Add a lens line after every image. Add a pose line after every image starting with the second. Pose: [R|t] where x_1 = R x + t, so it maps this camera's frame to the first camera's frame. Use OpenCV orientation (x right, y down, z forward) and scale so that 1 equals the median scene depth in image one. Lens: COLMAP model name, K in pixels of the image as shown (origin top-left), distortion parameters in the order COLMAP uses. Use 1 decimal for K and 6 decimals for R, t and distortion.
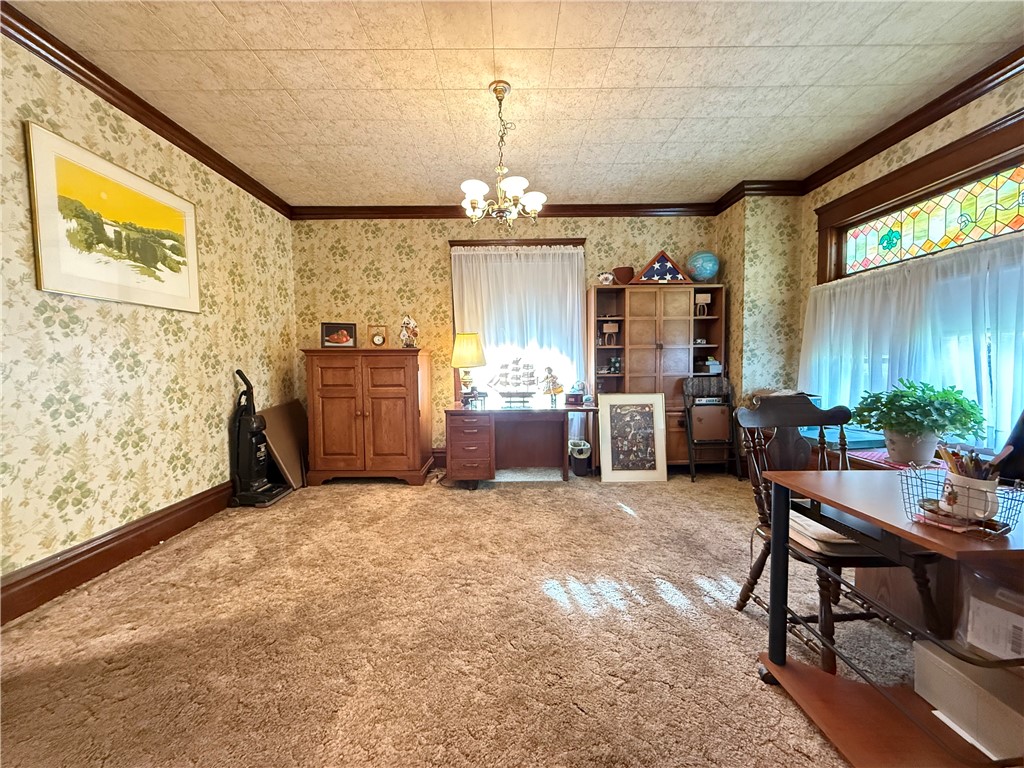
lens RADIAL K [[409.0, 0, 510.2], [0, 409.0, 385.6], [0, 0, 1]] dist [-0.000277, -0.000090]
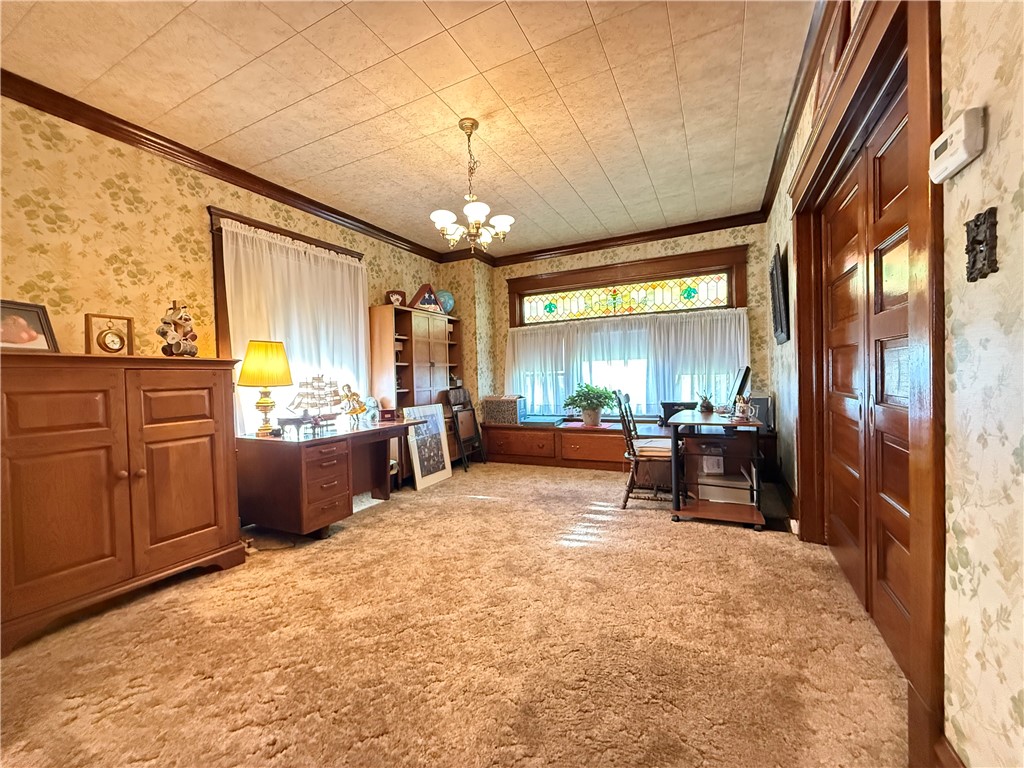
lens RADIAL K [[409.0, 0, 512.6], [0, 409.0, 385.9], [0, 0, 1]] dist [-0.000277, -0.000090]
pose [[0.453496, -0.023778, 0.890941, -0.639817], [0.074590, 0.997150, -0.011354, -0.004818], [-0.888131, 0.071605, 0.453977, 0.296108]]
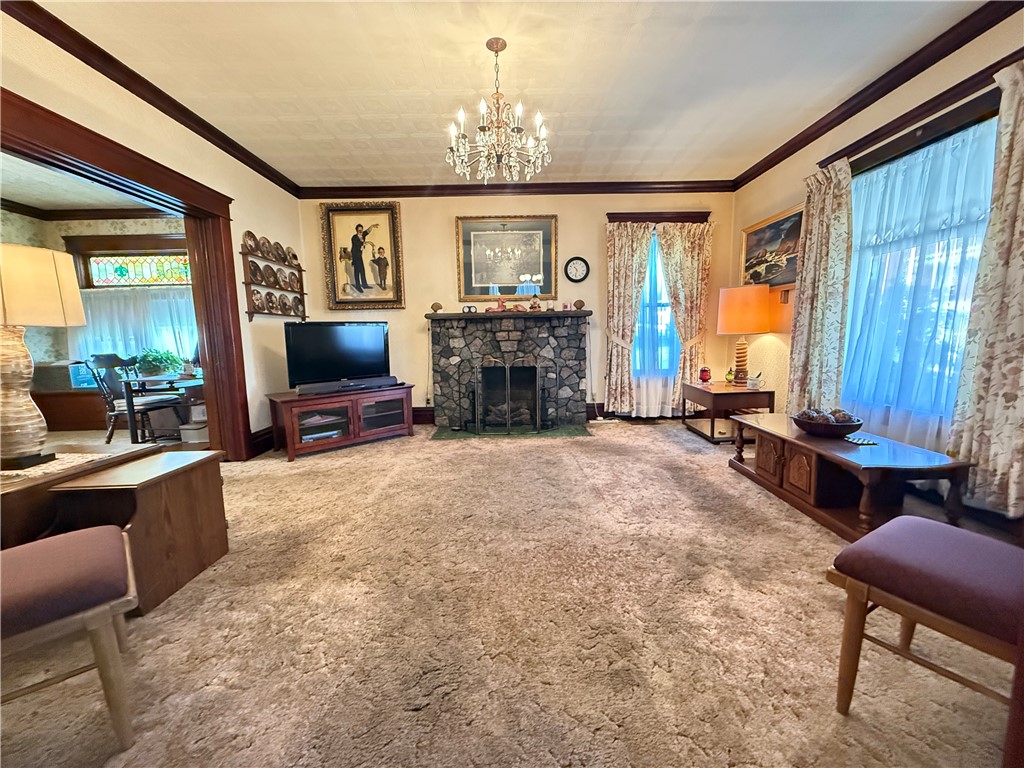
lens RADIAL K [[409.0, 0, 511.0], [0, 409.0, 383.9], [0, 0, 1]] dist [-0.000277, -0.000090]
pose [[0.004895, -0.099223, 0.995053, -0.732824], [0.079087, 0.991987, 0.098529, 0.071893], [-0.996856, 0.078214, 0.012703, -0.559976]]
